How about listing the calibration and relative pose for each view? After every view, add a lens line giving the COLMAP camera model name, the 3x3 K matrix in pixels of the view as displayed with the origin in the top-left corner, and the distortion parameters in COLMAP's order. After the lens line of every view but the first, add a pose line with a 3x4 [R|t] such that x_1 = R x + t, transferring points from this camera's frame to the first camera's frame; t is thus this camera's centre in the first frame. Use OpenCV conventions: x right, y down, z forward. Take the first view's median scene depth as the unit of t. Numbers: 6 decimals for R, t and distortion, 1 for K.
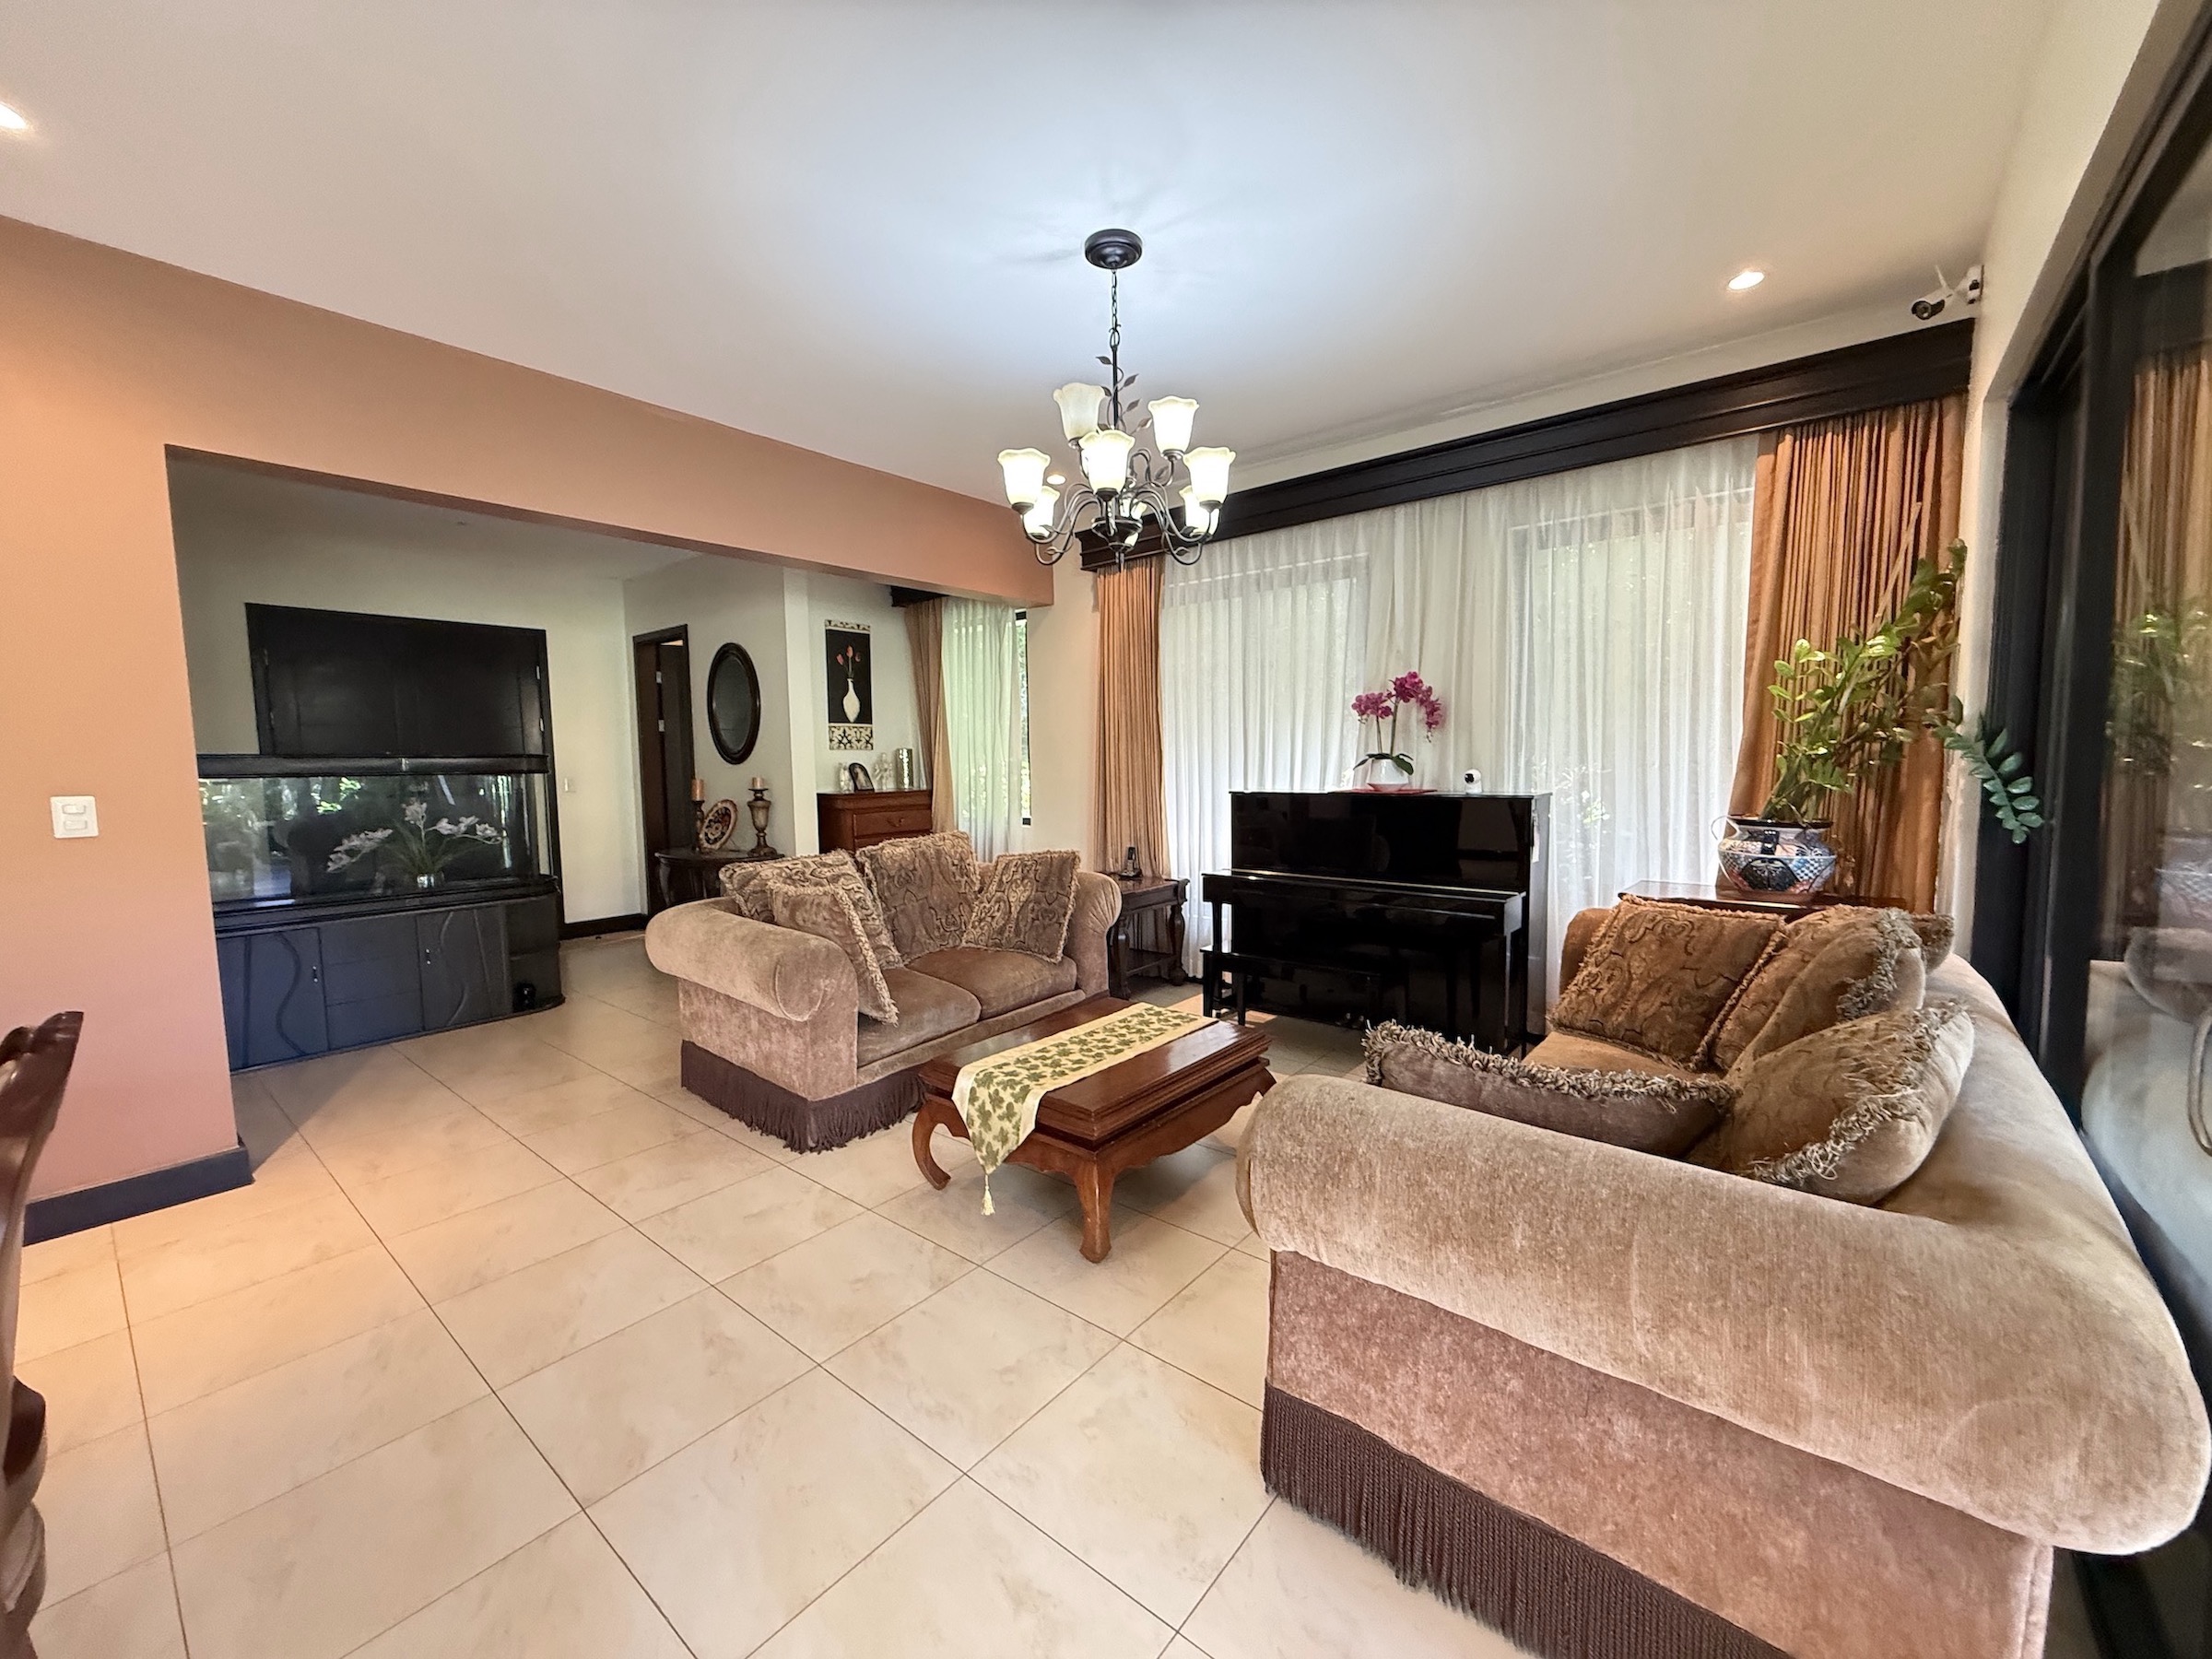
lens RADIAL K [[883.9, 0, 1096.9], [0, 883.9, 828.5], [0, 0, 1]] dist [-0.000678, 0.000130]
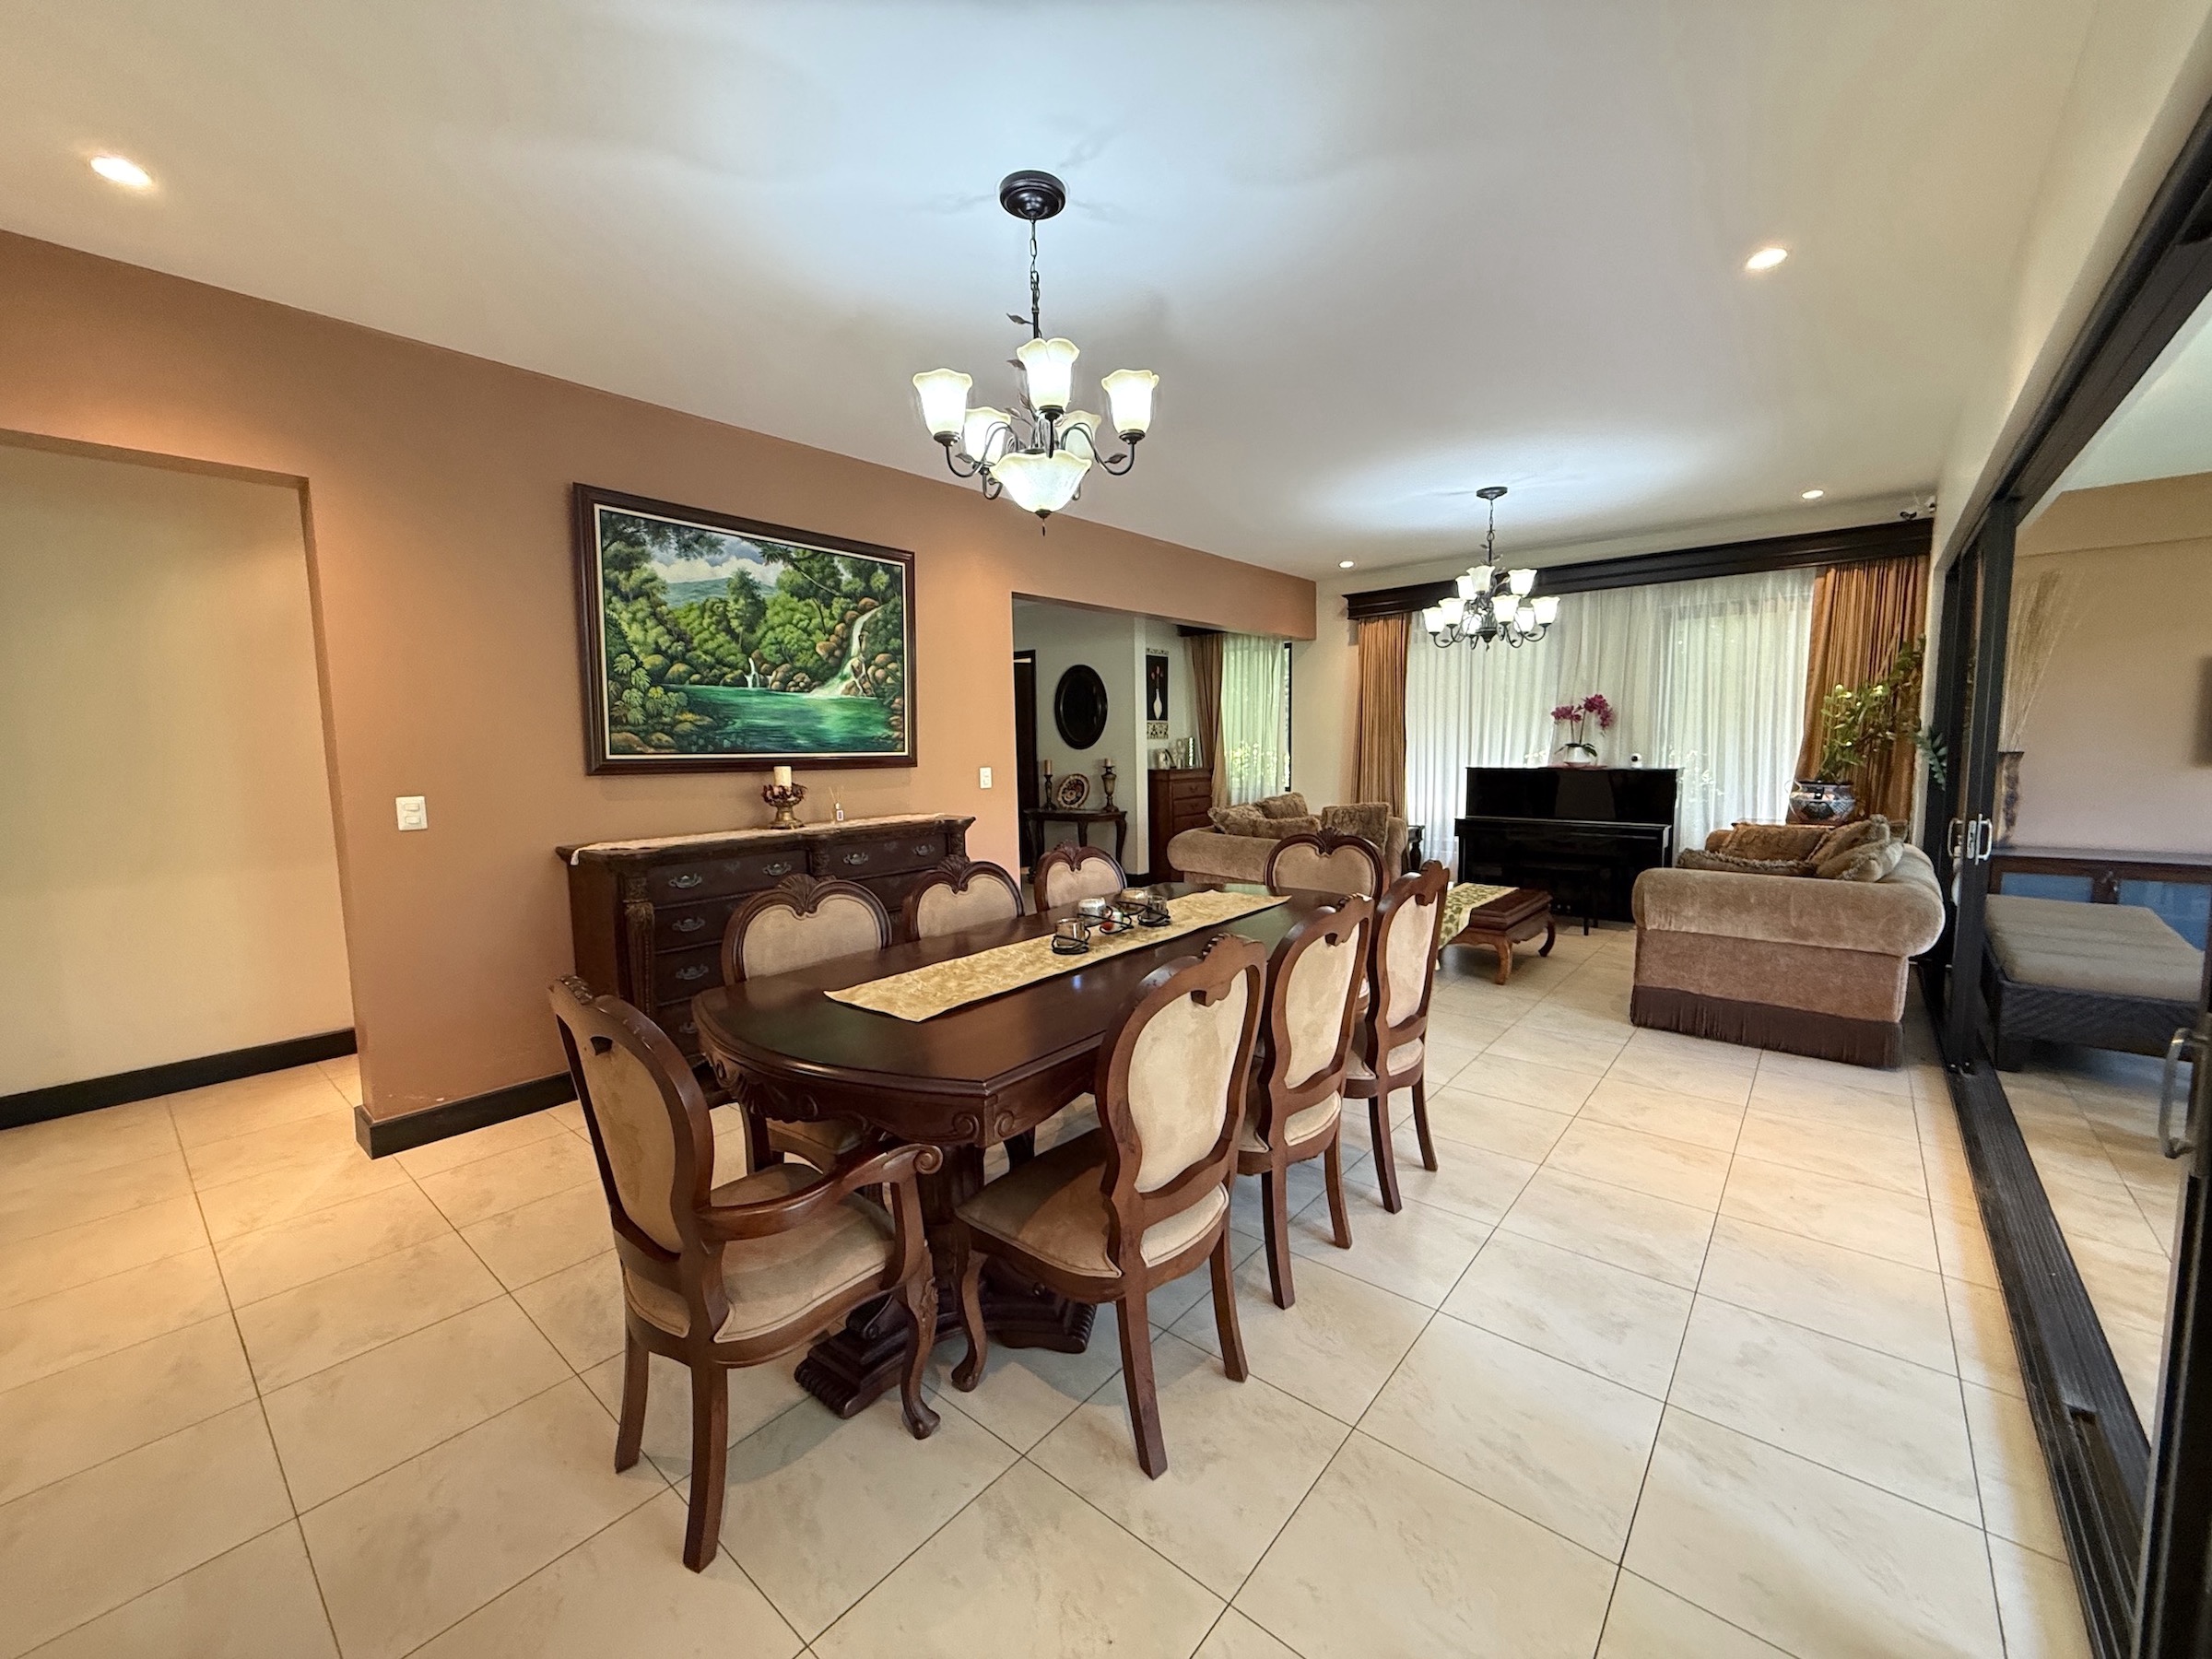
lens RADIAL K [[883.9, 0, 1097.4], [0, 883.9, 829.6], [0, 0, 1]] dist [-0.000678, 0.000130]
pose [[0.999893, 0.000164, -0.014595, -0.591229], [0.000176, 0.999730, 0.023245, 0.040119], [0.014595, -0.023245, 0.999623, -0.714572]]
